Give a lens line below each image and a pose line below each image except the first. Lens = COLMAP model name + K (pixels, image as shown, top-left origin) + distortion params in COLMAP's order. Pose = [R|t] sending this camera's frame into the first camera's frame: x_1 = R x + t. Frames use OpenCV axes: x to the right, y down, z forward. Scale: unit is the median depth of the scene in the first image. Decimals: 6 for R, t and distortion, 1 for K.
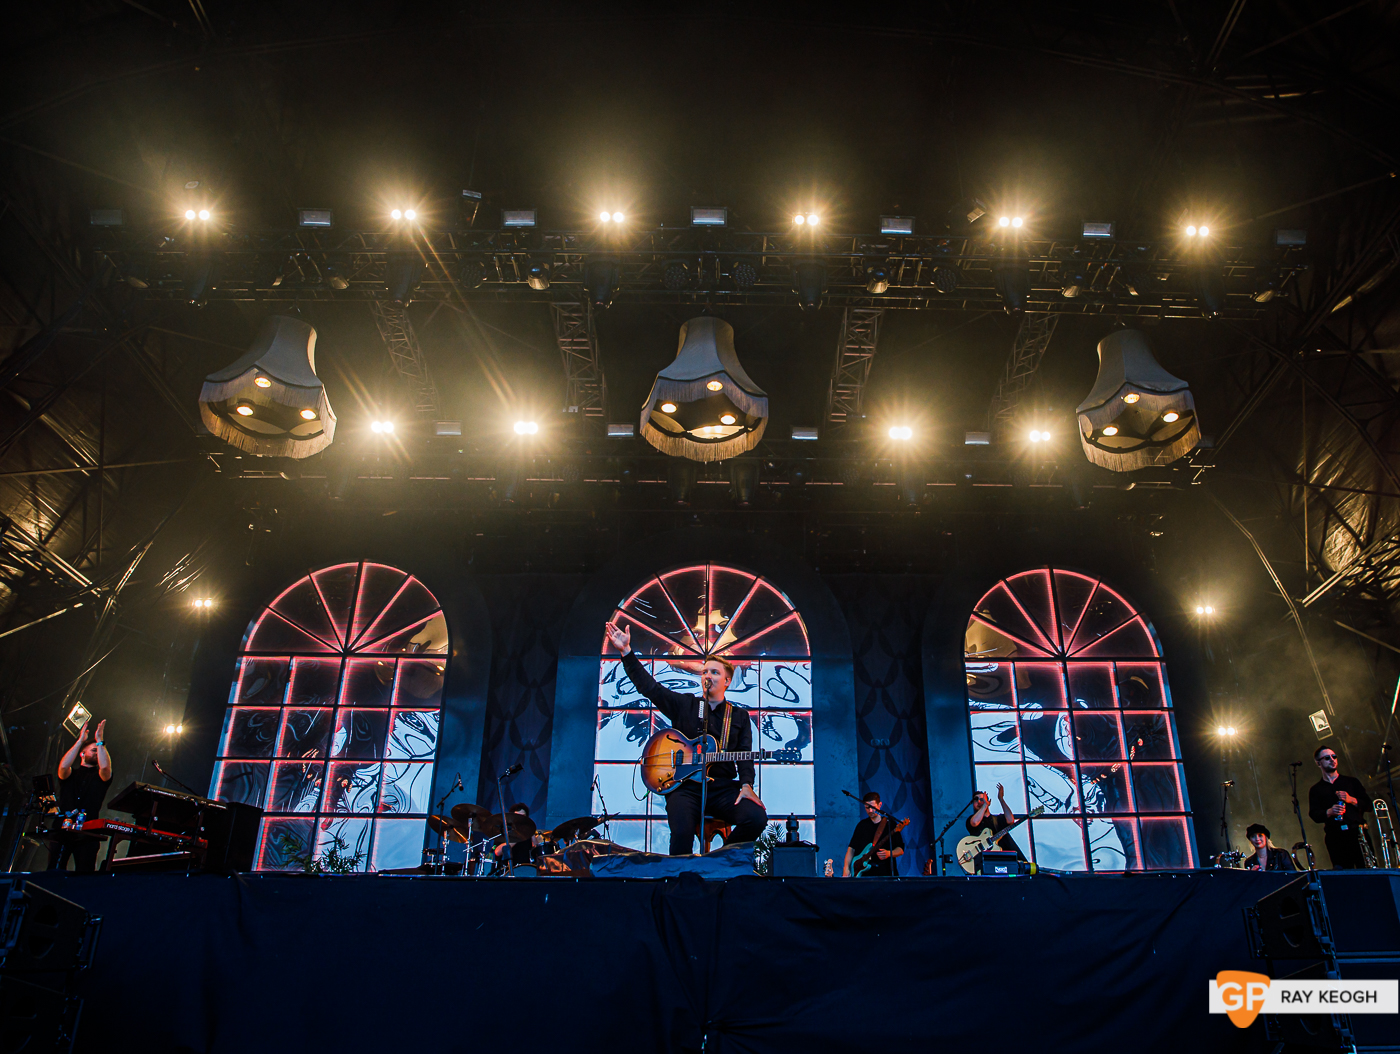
lens RADIAL K [[1103.0, 0, 750.0], [0, 1103.0, 507.7], [0, 0, 1]] dist [-0.063419, 0.035736]
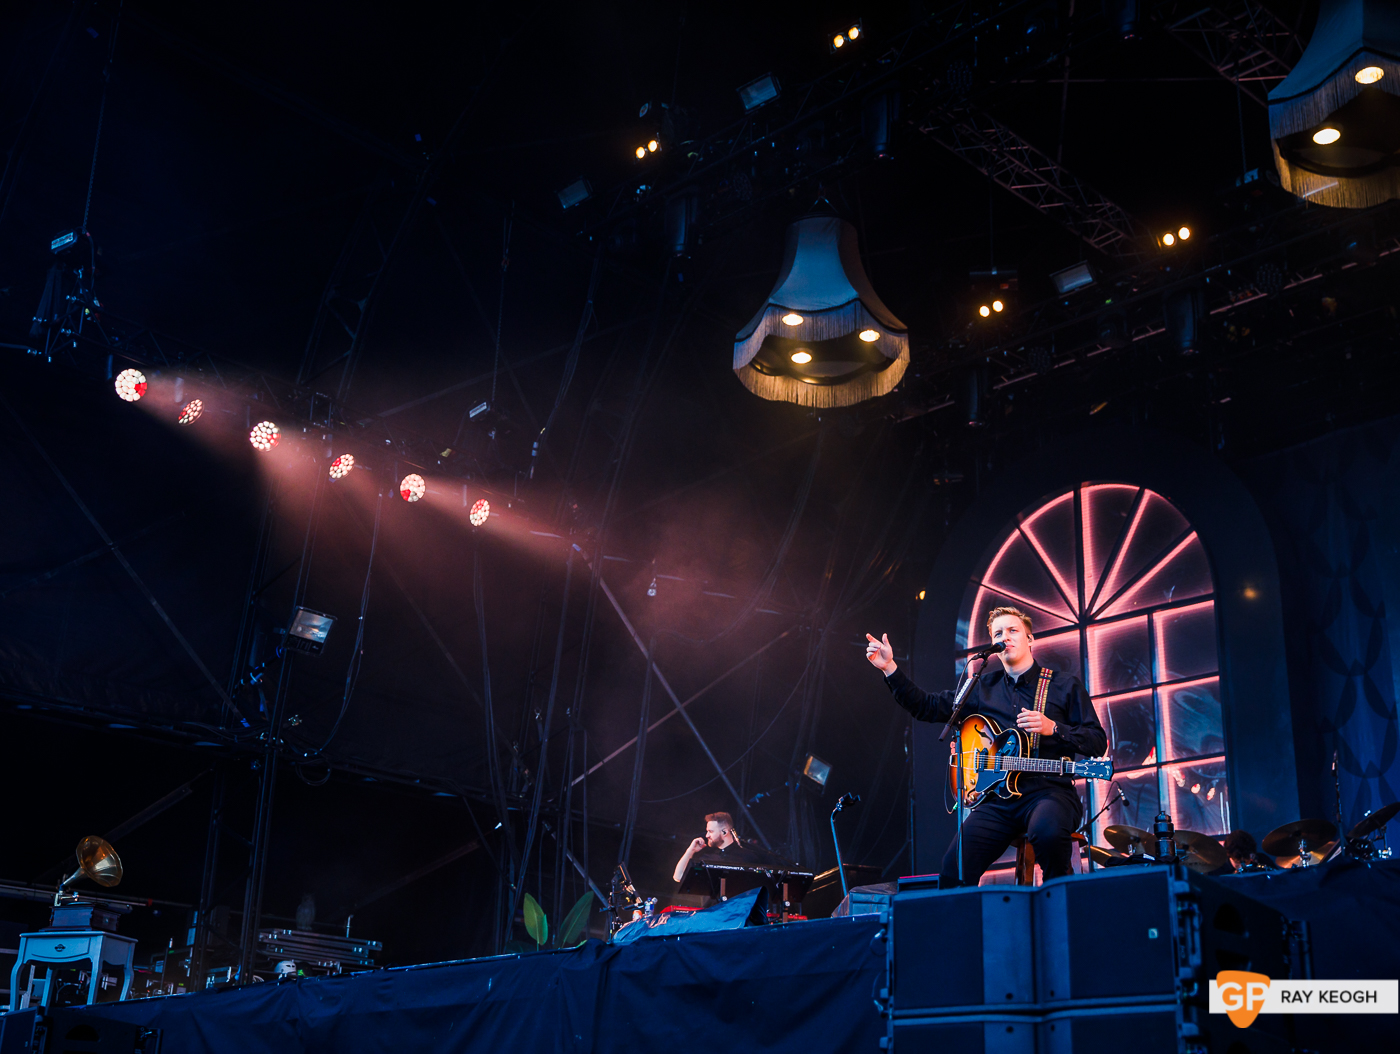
lens RADIAL K [[1779.3, 0, 700.5], [0, 1779.3, 526.3], [0, 0, 1]] dist [0.038813, 0.000000]
pose [[0.680938, -0.235802, -0.693340, 0.276087], [0.309982, 0.950556, -0.018843, 0.020441], [0.663502, -0.202092, 0.720364, 0.031528]]
